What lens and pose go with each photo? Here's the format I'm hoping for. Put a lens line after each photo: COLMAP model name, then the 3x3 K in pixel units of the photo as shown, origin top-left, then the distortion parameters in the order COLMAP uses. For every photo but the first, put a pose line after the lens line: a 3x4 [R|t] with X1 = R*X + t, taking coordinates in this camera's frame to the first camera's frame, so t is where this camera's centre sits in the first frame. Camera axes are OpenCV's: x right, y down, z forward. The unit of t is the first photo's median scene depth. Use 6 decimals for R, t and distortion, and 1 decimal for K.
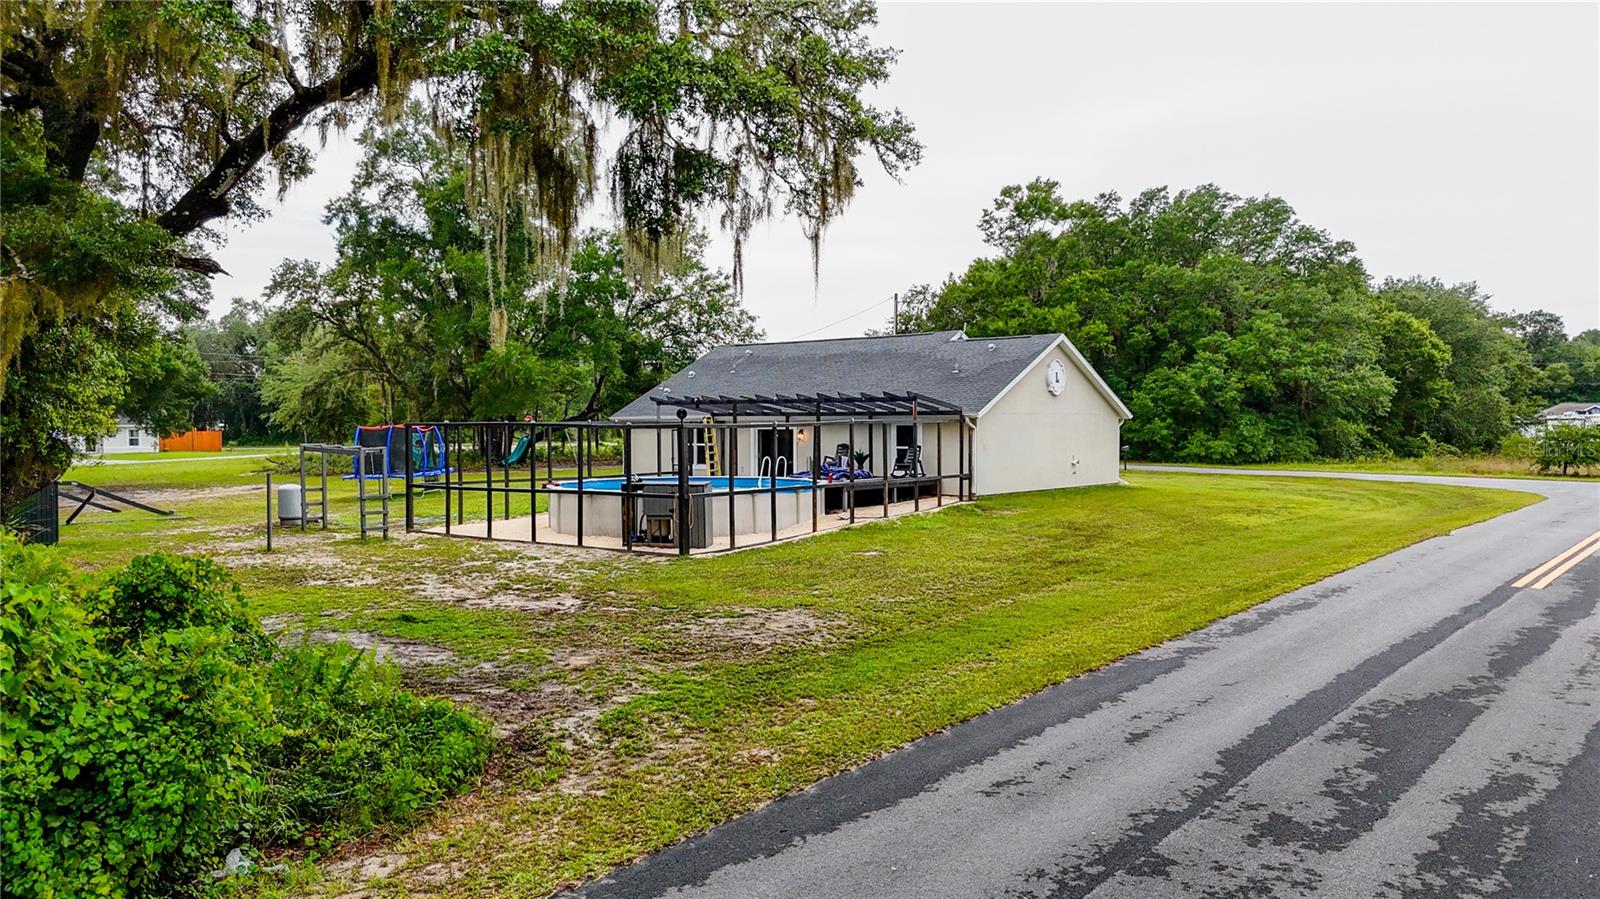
lens RADIAL K [[1184.2, 0, 808.4], [0, 1184.2, 451.1], [0, 0, 1]] dist [0.076656, -0.081992]
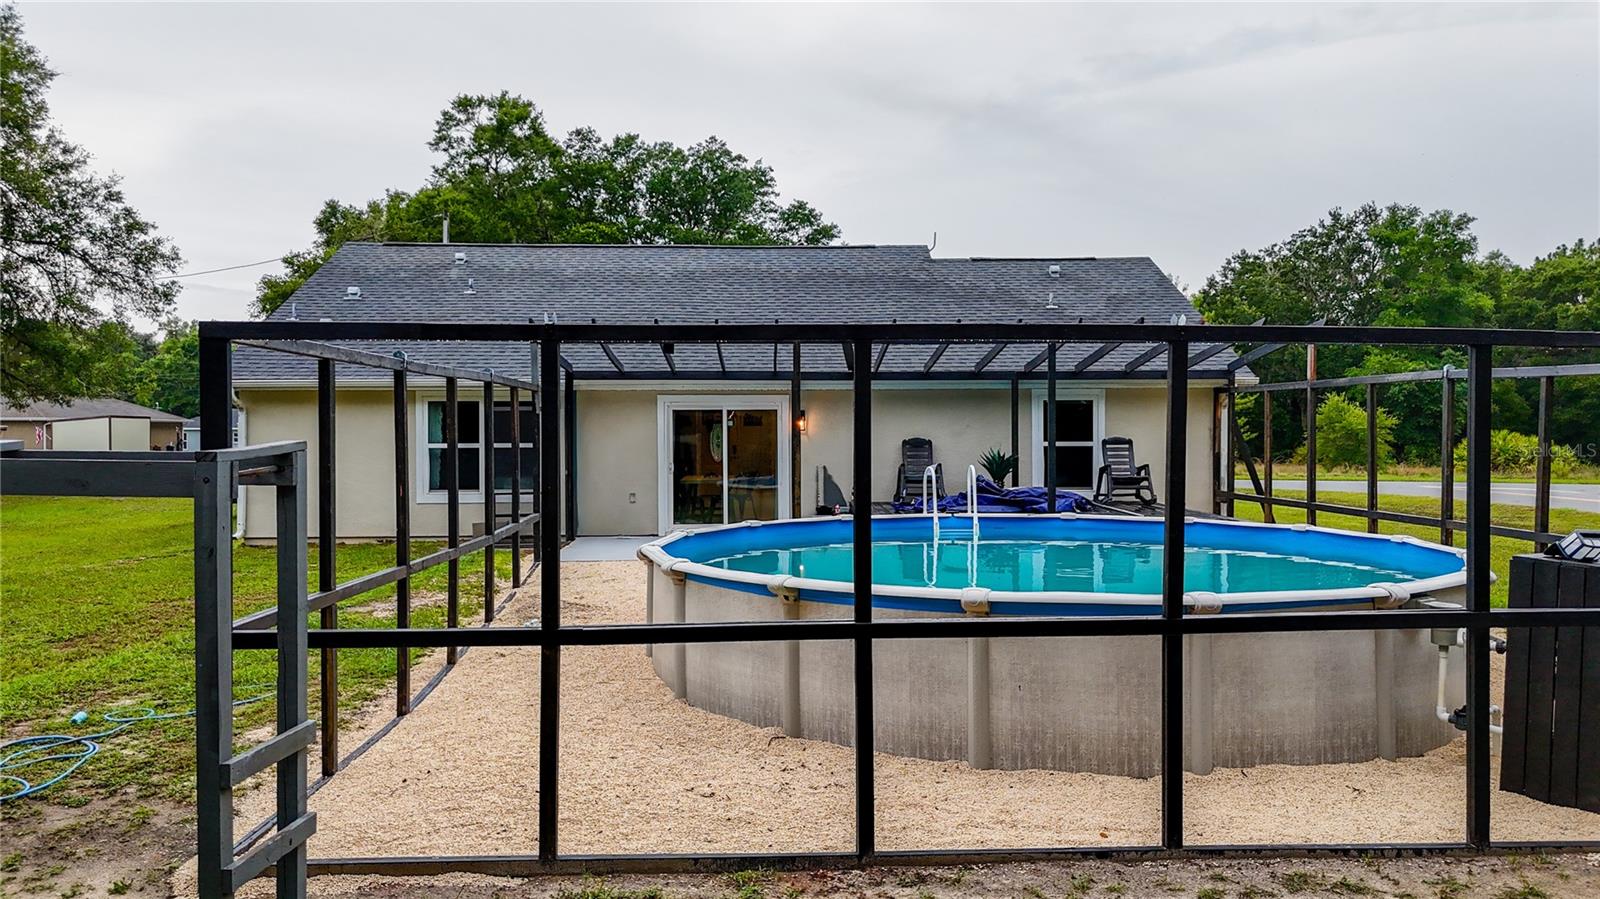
lens RADIAL K [[1184.2, 0, 808.4], [0, 1184.2, 451.1], [0, 0, 1]] dist [0.076656, -0.081992]
pose [[0.763036, -0.007674, 0.646310, -0.300216], [0.011995, 0.999925, -0.002288, -0.000438], [-0.646245, 0.009498, 0.763071, 0.614696]]
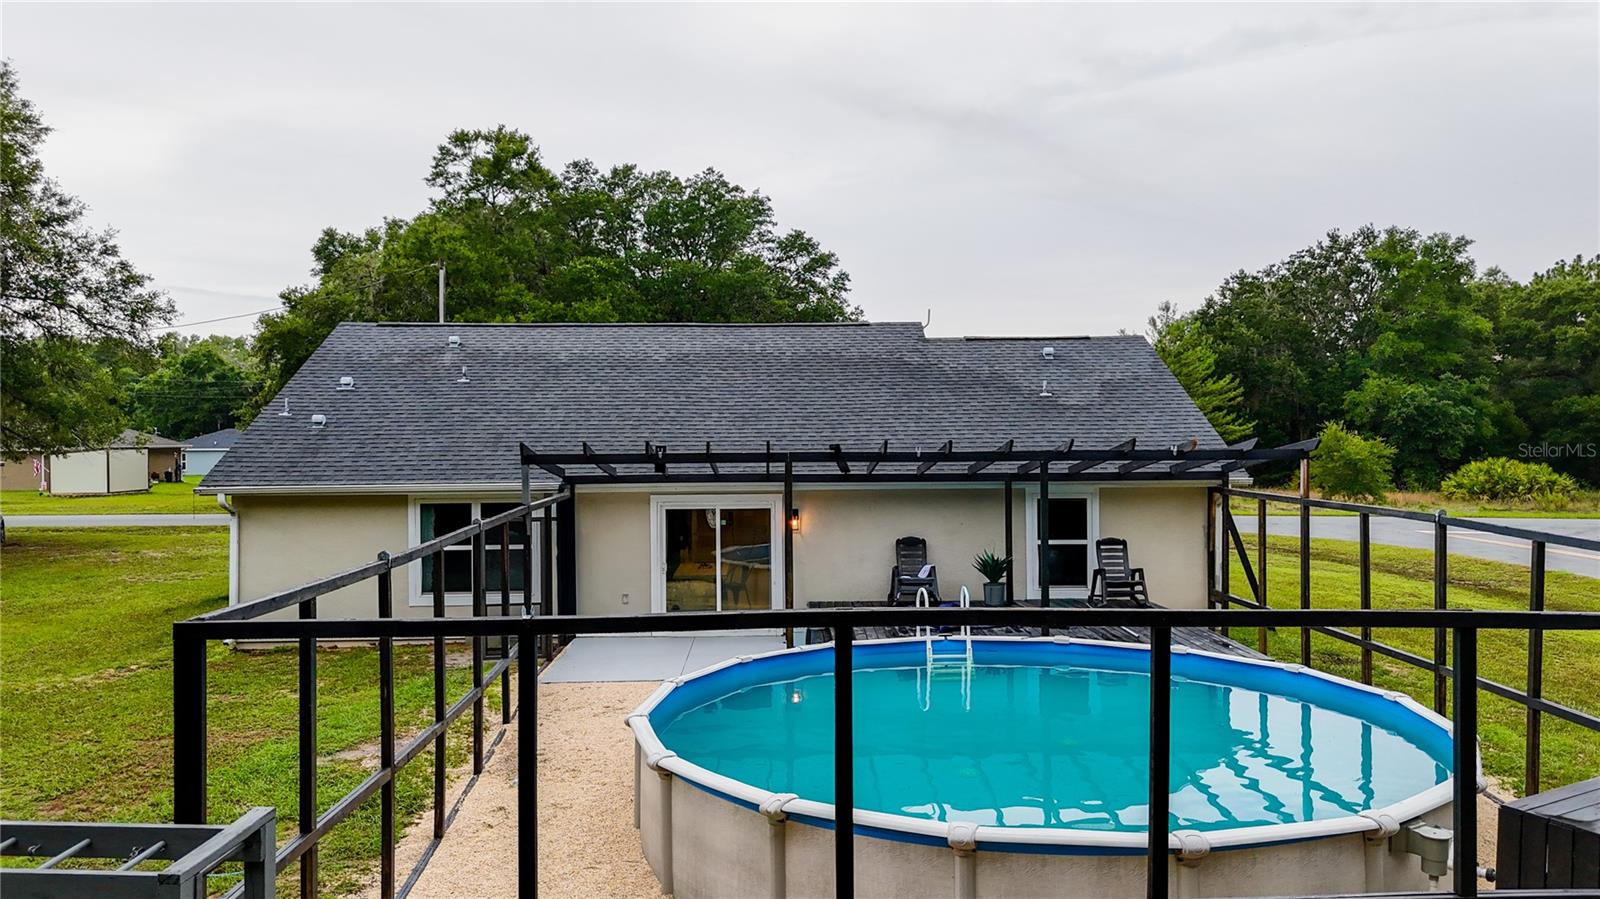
lens RADIAL K [[1184.2, 0, 808.4], [0, 1184.2, 451.1], [0, 0, 1]] dist [0.076656, -0.081992]
pose [[0.763225, -0.009924, 0.646056, -0.296984], [0.015859, 0.999869, -0.003376, -0.040302], [-0.645938, 0.012822, 0.763282, 0.613240]]
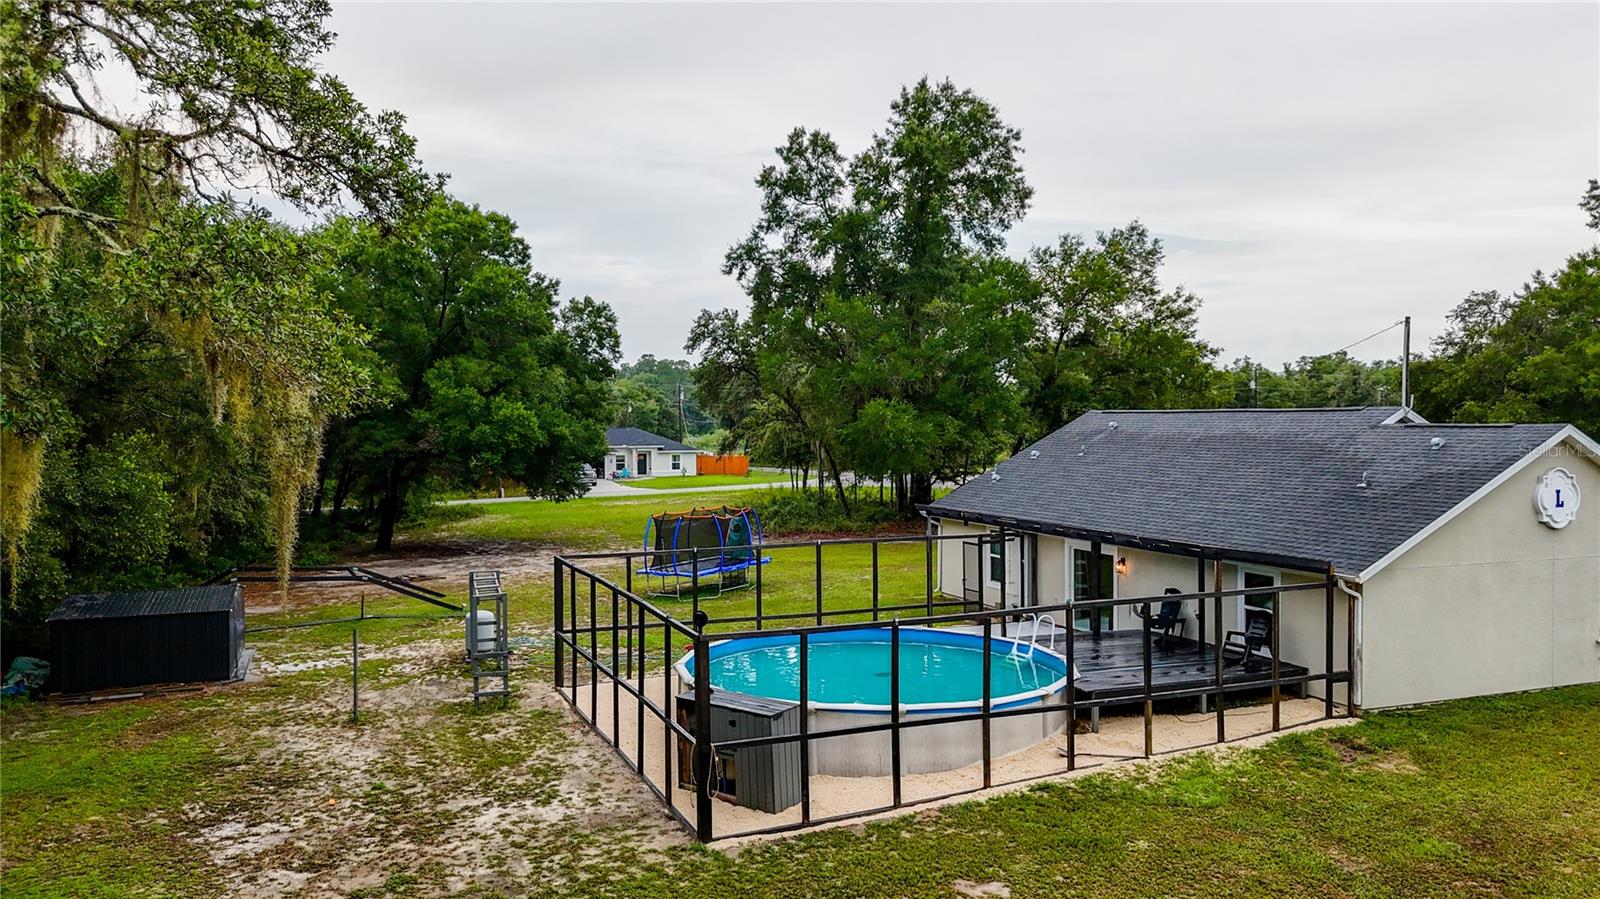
lens RADIAL K [[1184.2, 0, 808.4], [0, 1184.2, 451.1], [0, 0, 1]] dist [0.076656, -0.081992]
pose [[0.876964, 0.013032, -0.480380, 0.166941], [-0.010785, 0.999914, 0.007436, -0.084106], [0.480435, -0.001340, 0.877029, 0.302664]]
